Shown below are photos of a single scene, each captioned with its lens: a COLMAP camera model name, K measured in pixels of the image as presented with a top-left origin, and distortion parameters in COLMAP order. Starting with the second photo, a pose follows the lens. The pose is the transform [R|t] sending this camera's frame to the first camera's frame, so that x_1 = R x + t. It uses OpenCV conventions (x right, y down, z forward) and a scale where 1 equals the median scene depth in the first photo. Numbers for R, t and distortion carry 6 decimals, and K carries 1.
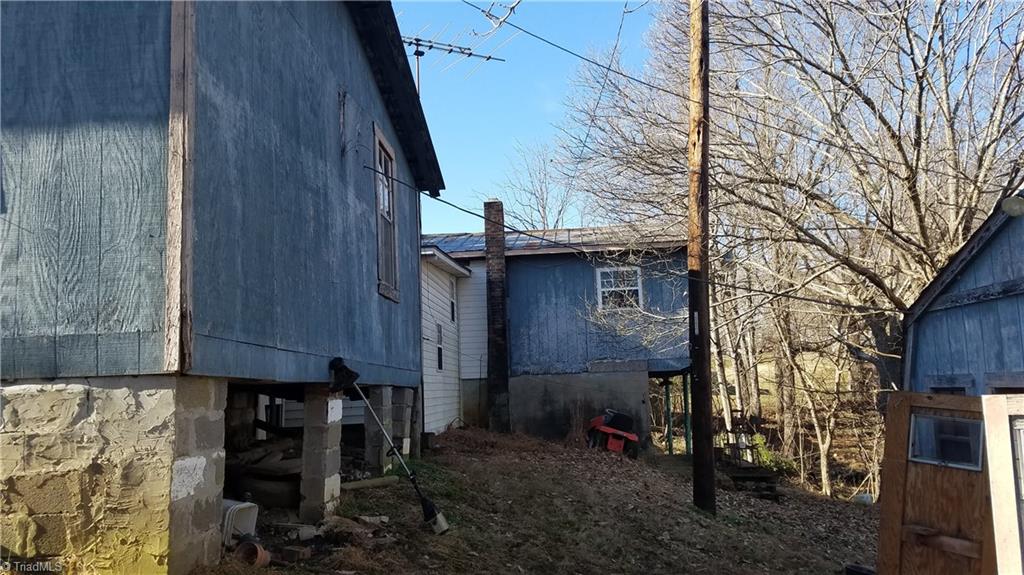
lens RADIAL K [[787.1, 0, 511.3], [0, 787.1, 288.2], [0, 0, 1]] dist [0.060675, -0.018839]
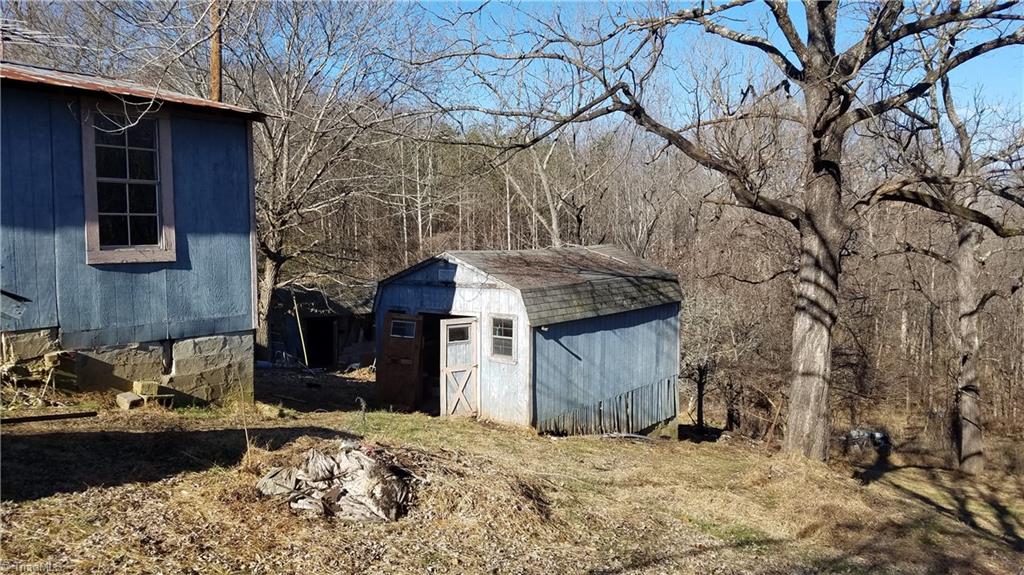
lens RADIAL K [[787.1, 0, 512.0], [0, 787.1, 289.2], [0, 0, 1]] dist [0.060675, -0.018839]
pose [[0.542801, -0.032420, 0.839236, -2.205382], [-0.111589, 0.987611, 0.110325, -0.425207], [-0.832415, -0.153534, 0.532458, -1.161013]]
